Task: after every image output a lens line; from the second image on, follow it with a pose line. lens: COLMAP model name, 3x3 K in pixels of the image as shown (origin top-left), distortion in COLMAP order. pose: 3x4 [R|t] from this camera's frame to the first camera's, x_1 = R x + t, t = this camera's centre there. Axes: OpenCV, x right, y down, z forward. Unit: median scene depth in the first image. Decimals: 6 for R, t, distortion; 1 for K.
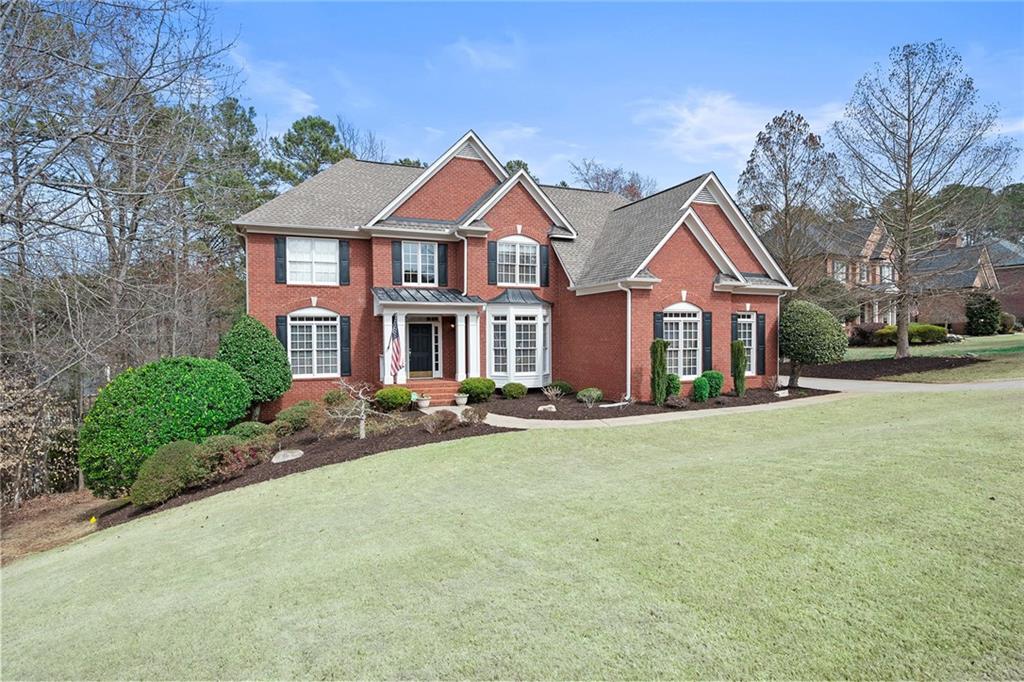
lens RADIAL K [[551.2, 0, 512.0], [0, 551.2, 341.0], [0, 0, 1]] dist [0.002128, 0.000086]
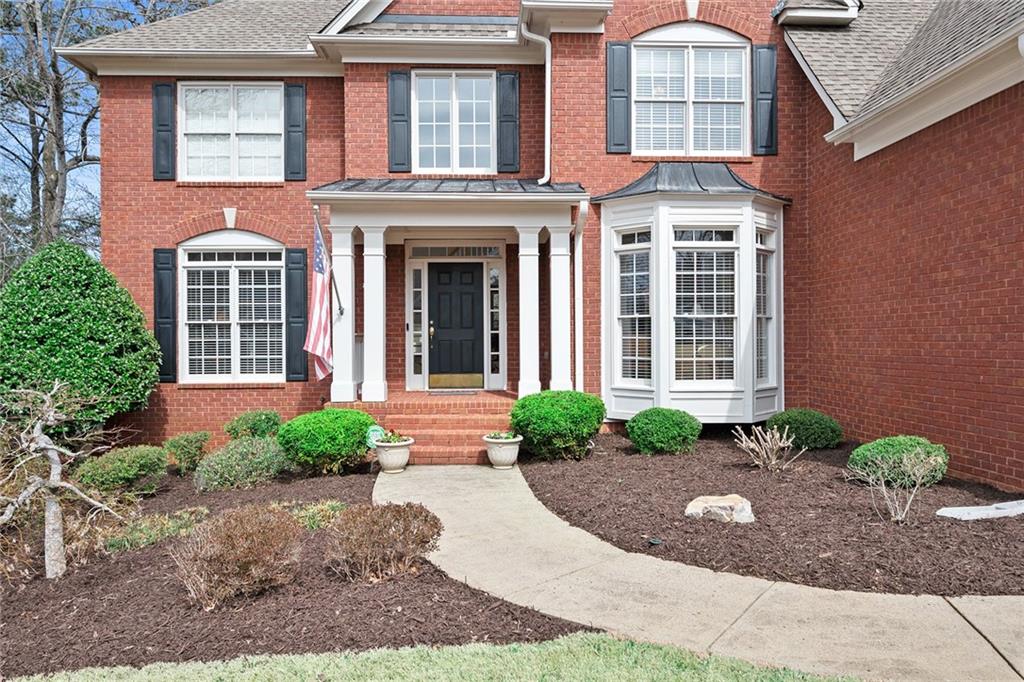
lens RADIAL K [[721.4, 0, 515.6], [0, 721.4, 343.4], [0, 0, 1]] dist [-0.002734, -0.000857]
pose [[0.938944, 0.003092, -0.344057, 0.073229], [-0.005003, 0.999977, -0.004665, 0.034933], [0.344035, 0.006101, 0.938937, 0.508613]]
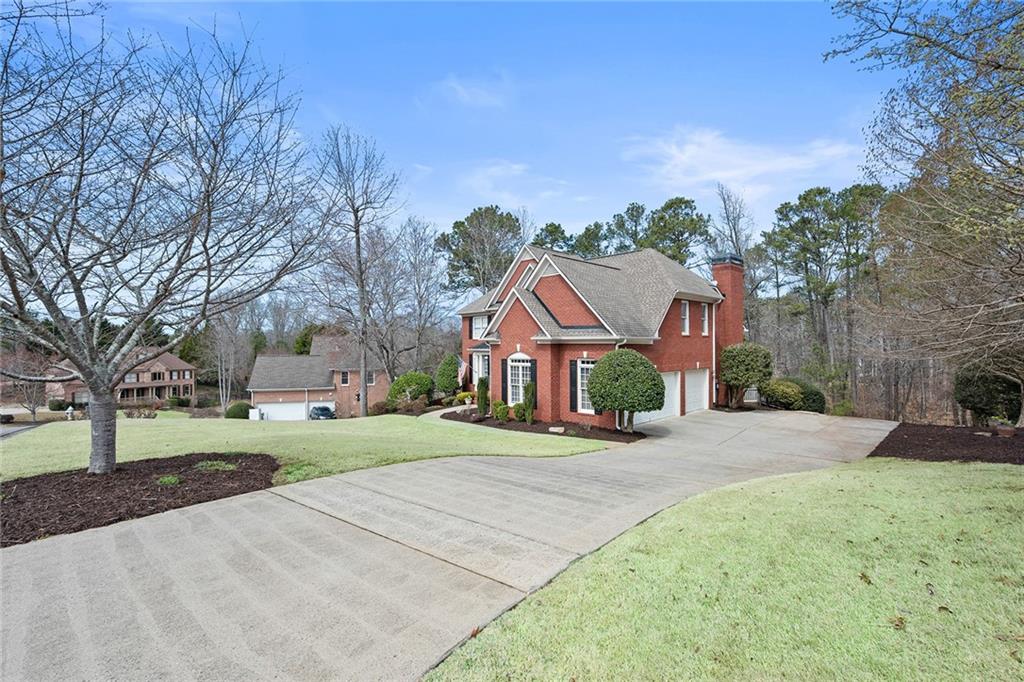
lens RADIAL K [[464.9, 0, 514.0], [0, 464.9, 331.2], [0, 0, 1]] dist [-0.000951, -0.000176]
pose [[0.367633, -0.027257, -0.929571, 1.260907], [-0.010148, 0.999393, -0.033317, -0.075064], [0.929915, 0.021682, 0.367134, 0.483952]]
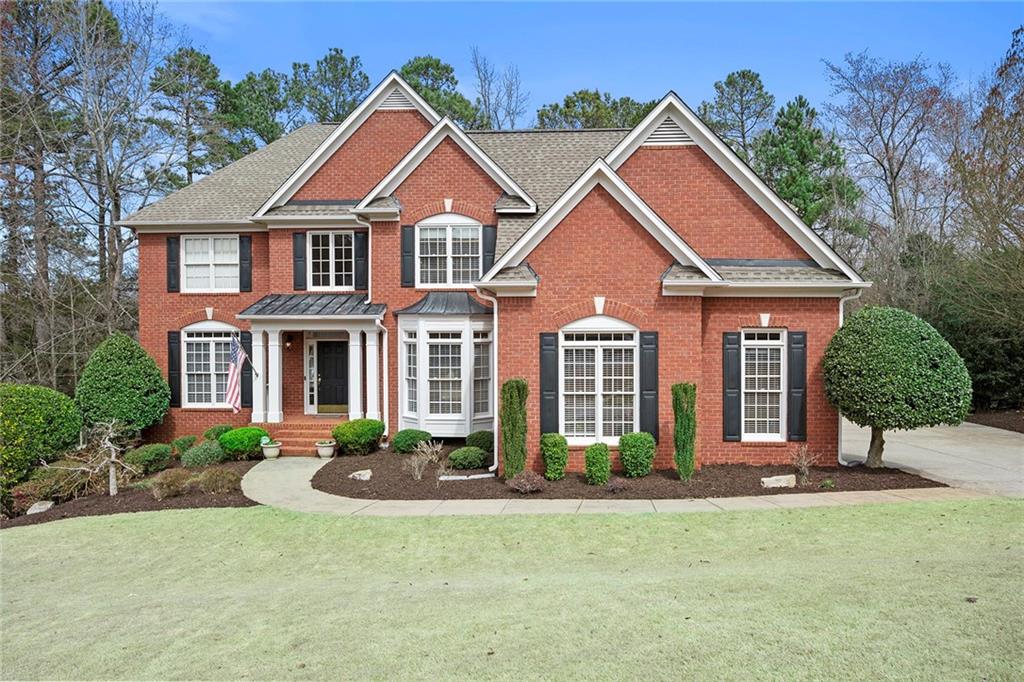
lens RADIAL K [[777.1, 0, 512.0], [0, 777.1, 341.0], [0, 0, 1]] dist [-0.000698, 0.001086]
pose [[0.899300, 0.010615, -0.437202, 0.529652], [-0.007268, 0.999930, 0.009329, -0.044620], [0.437271, -0.005212, 0.899315, 0.168779]]
